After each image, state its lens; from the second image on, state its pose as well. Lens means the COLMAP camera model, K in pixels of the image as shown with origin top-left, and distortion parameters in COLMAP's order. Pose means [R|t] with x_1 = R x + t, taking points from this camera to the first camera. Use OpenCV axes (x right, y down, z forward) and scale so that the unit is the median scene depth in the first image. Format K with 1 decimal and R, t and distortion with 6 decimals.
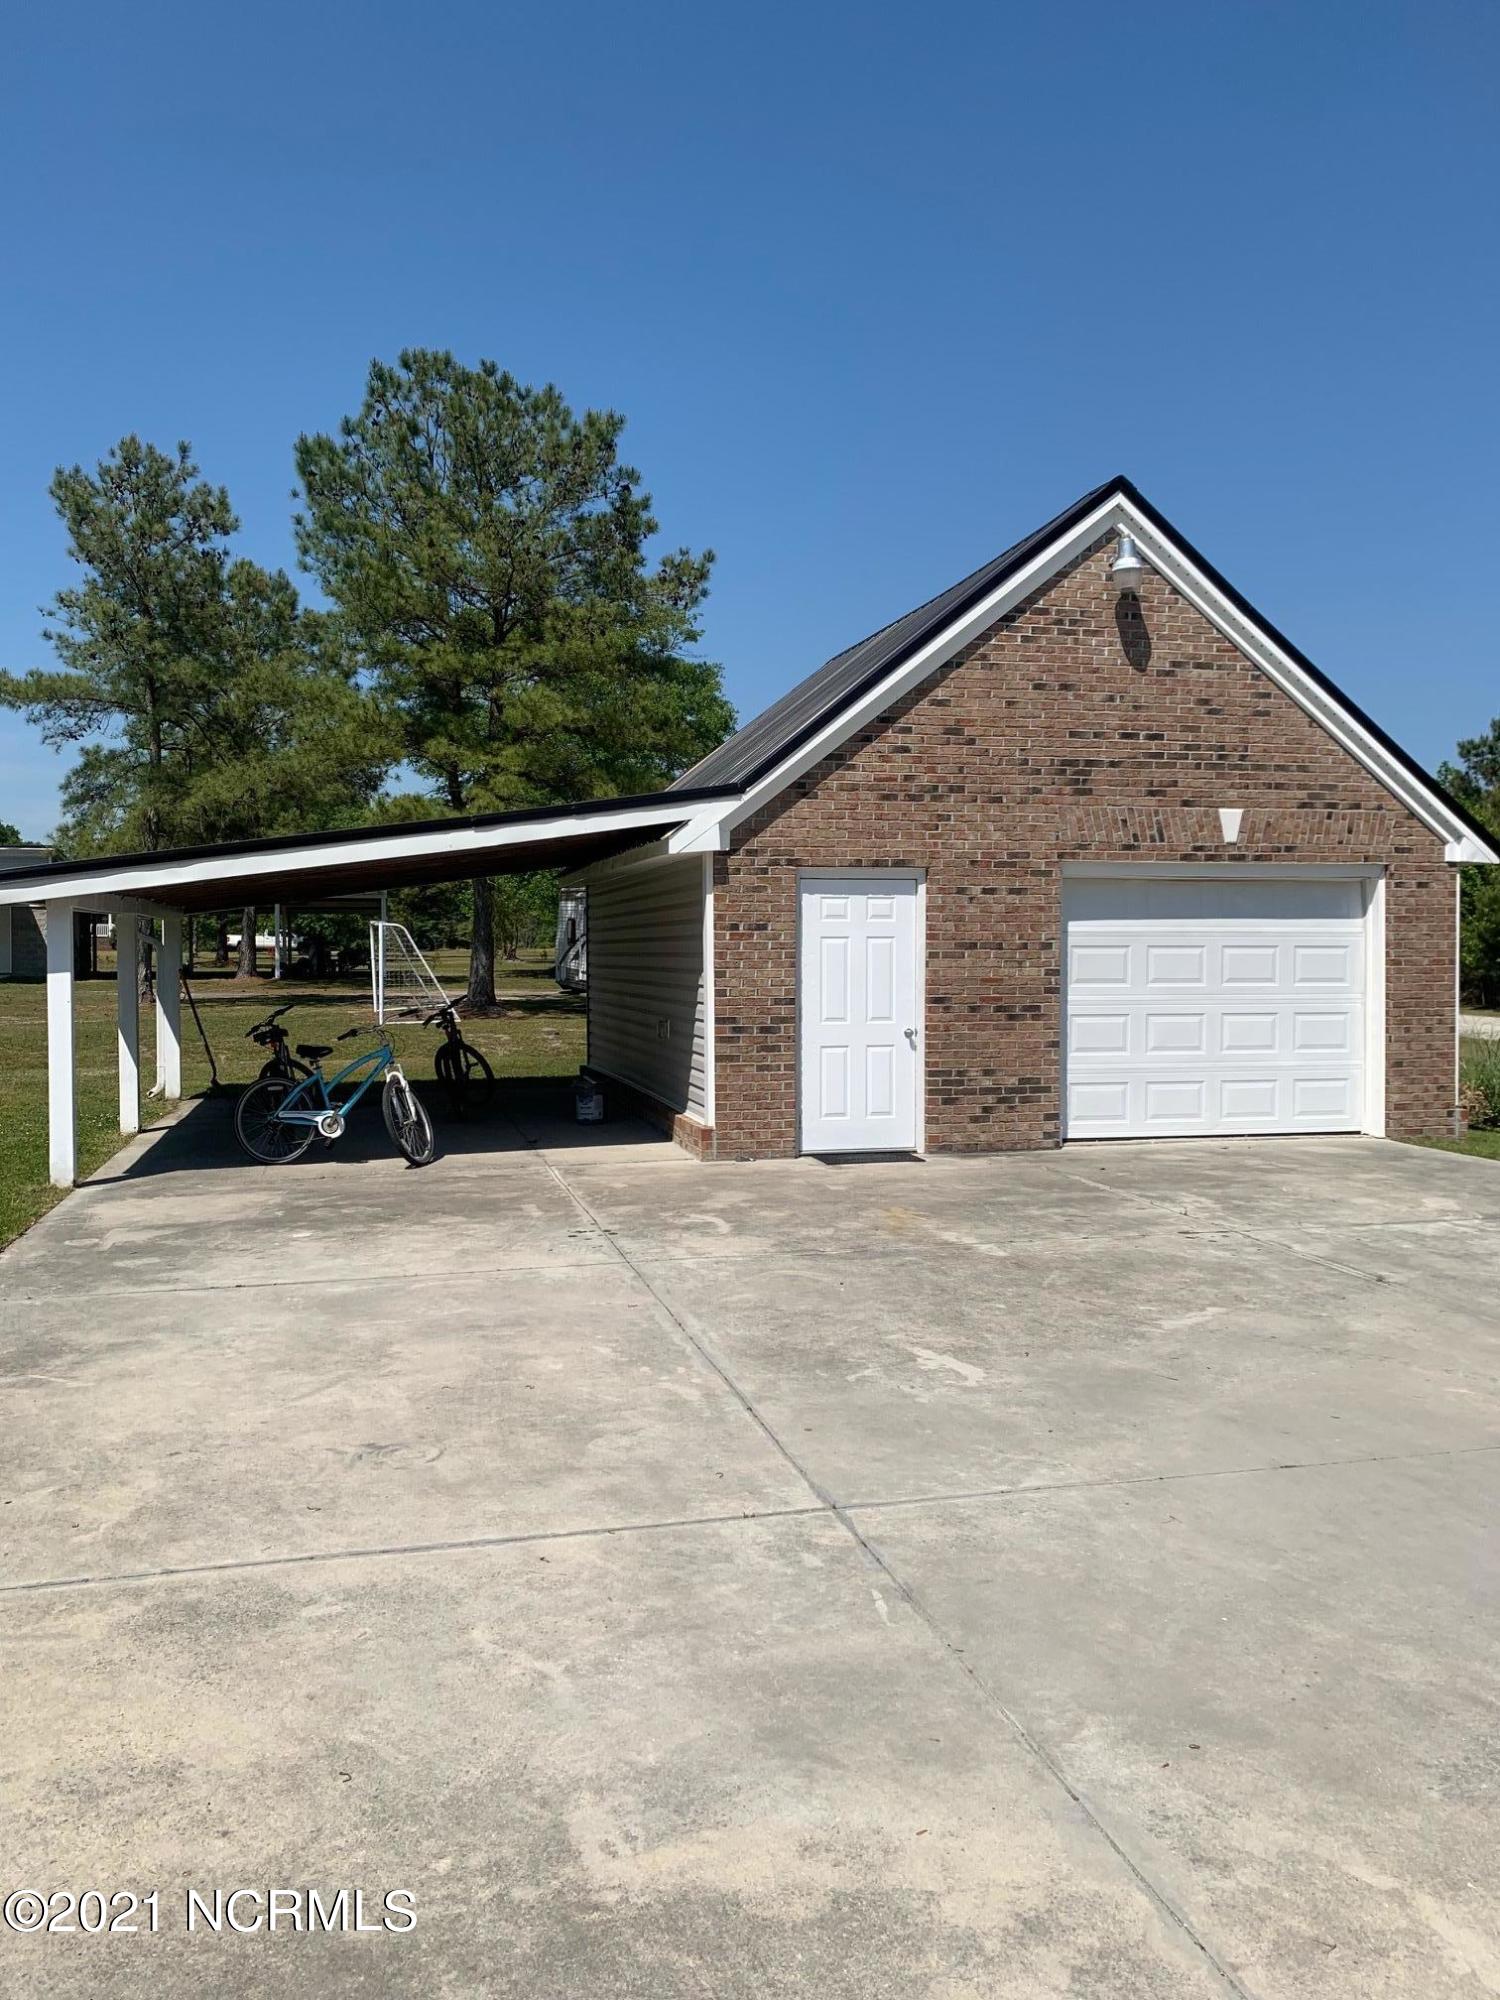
lens RADIAL K [[1510.2, 0, 750.0], [0, 1510.2, 1000.0], [0, 0, 1]] dist [0.006223, -0.002315]
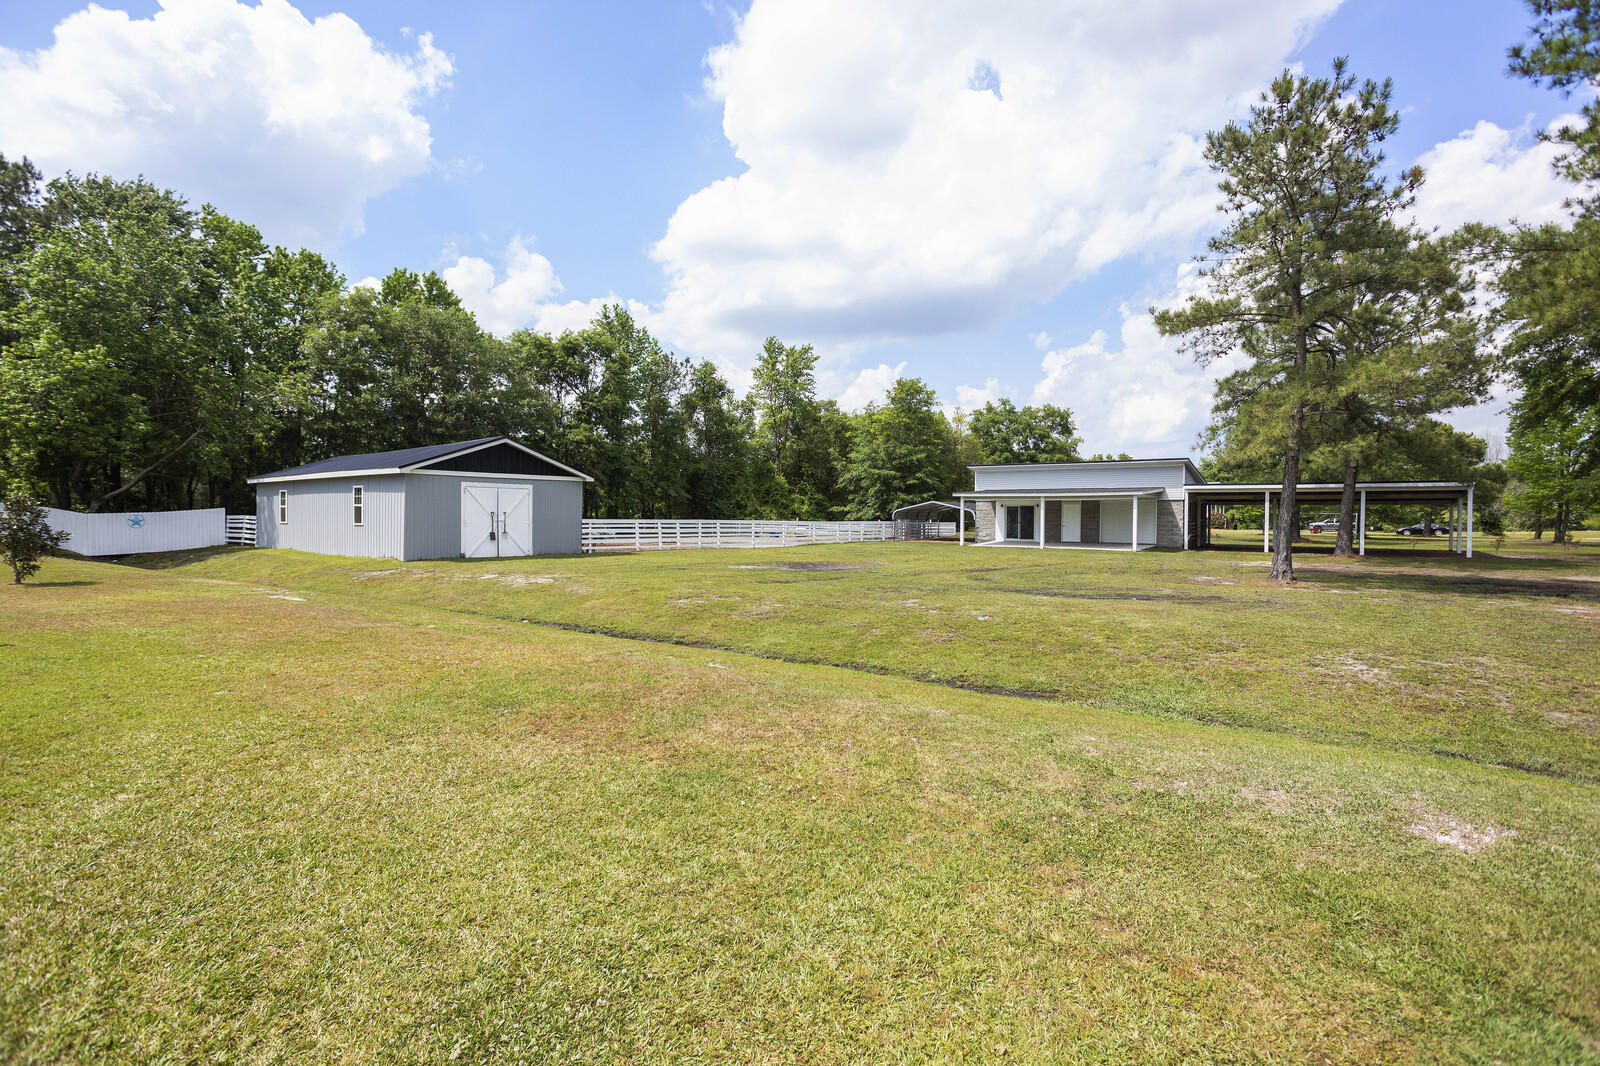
lens RADIAL K [[789.9, 0, 800.0], [0, 789.9, 533.0], [0, 0, 1]] dist [-0.018252, 0.023041]
pose [[0.666111, 0.021511, -0.745543, -0.596318], [-0.039756, 0.999187, -0.006691, -0.043522], [0.744792, 0.034097, 0.666424, 1.032383]]
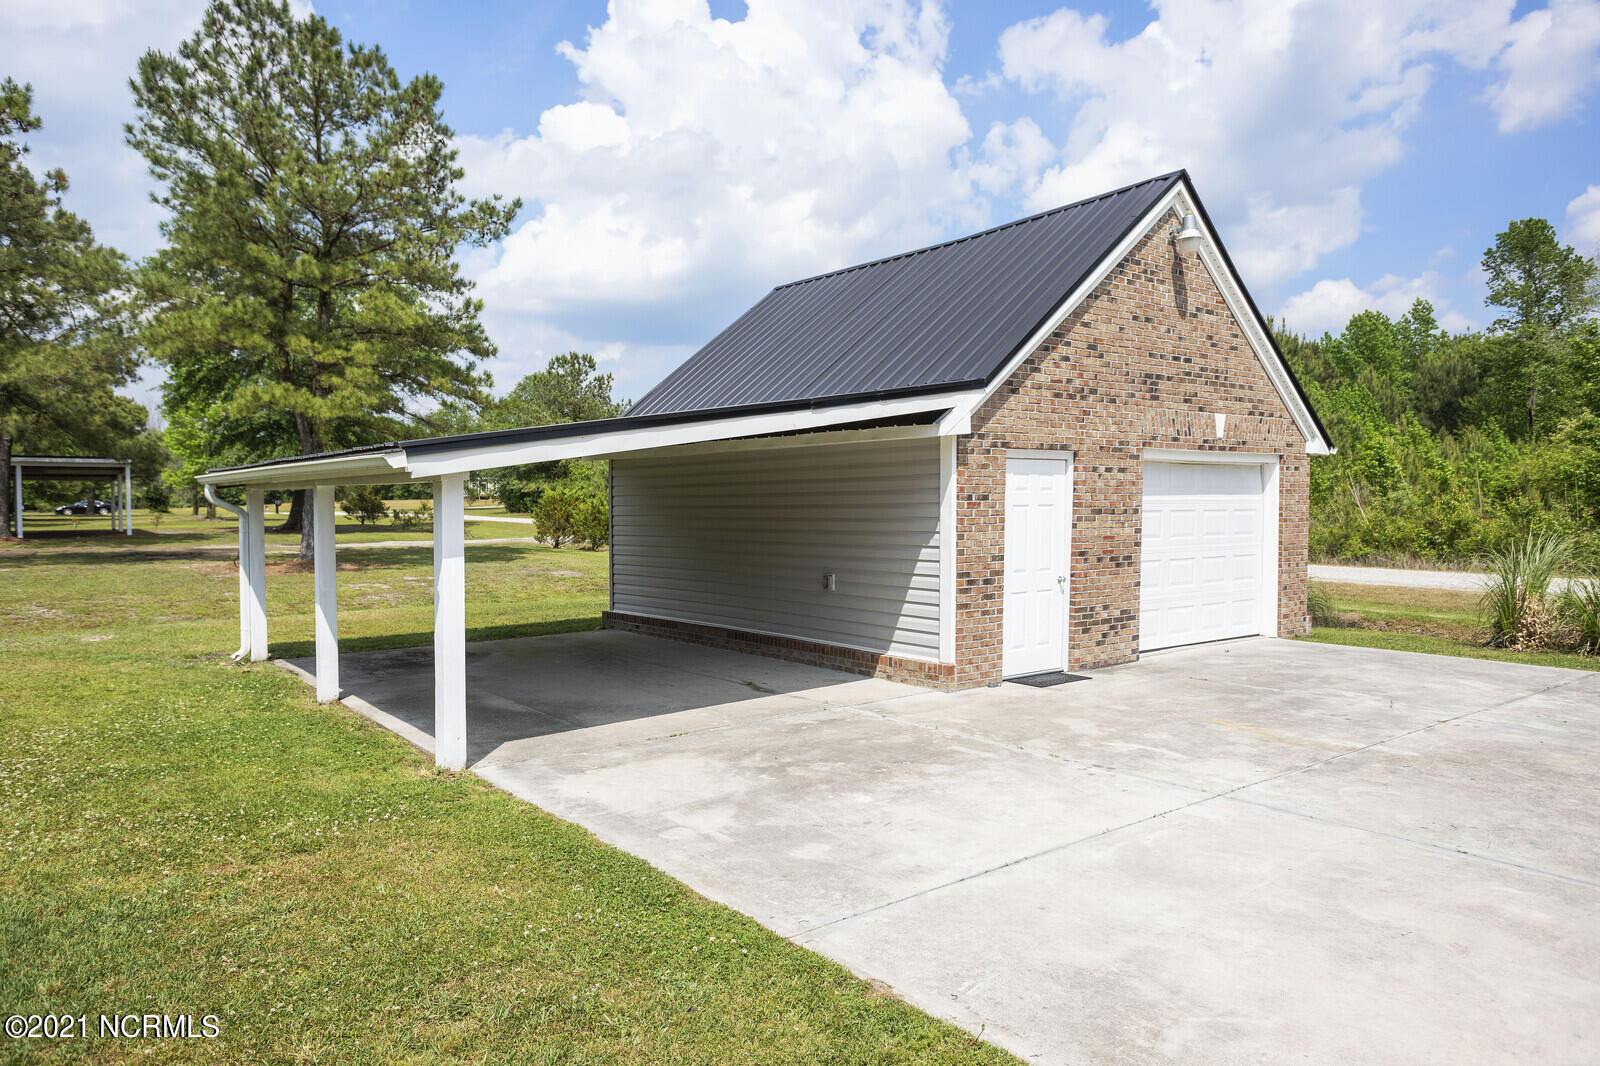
lens RADIAL K [[1021.9, 0, 800.0], [0, 1021.9, 533.0], [0, 0, 1]] dist [-0.006538, 0.001080]
pose [[0.905472, -0.015512, 0.424122, -0.463453], [0.018558, 0.999823, -0.003054, -0.019180], [-0.423999, 0.010636, 0.905600, 0.305774]]
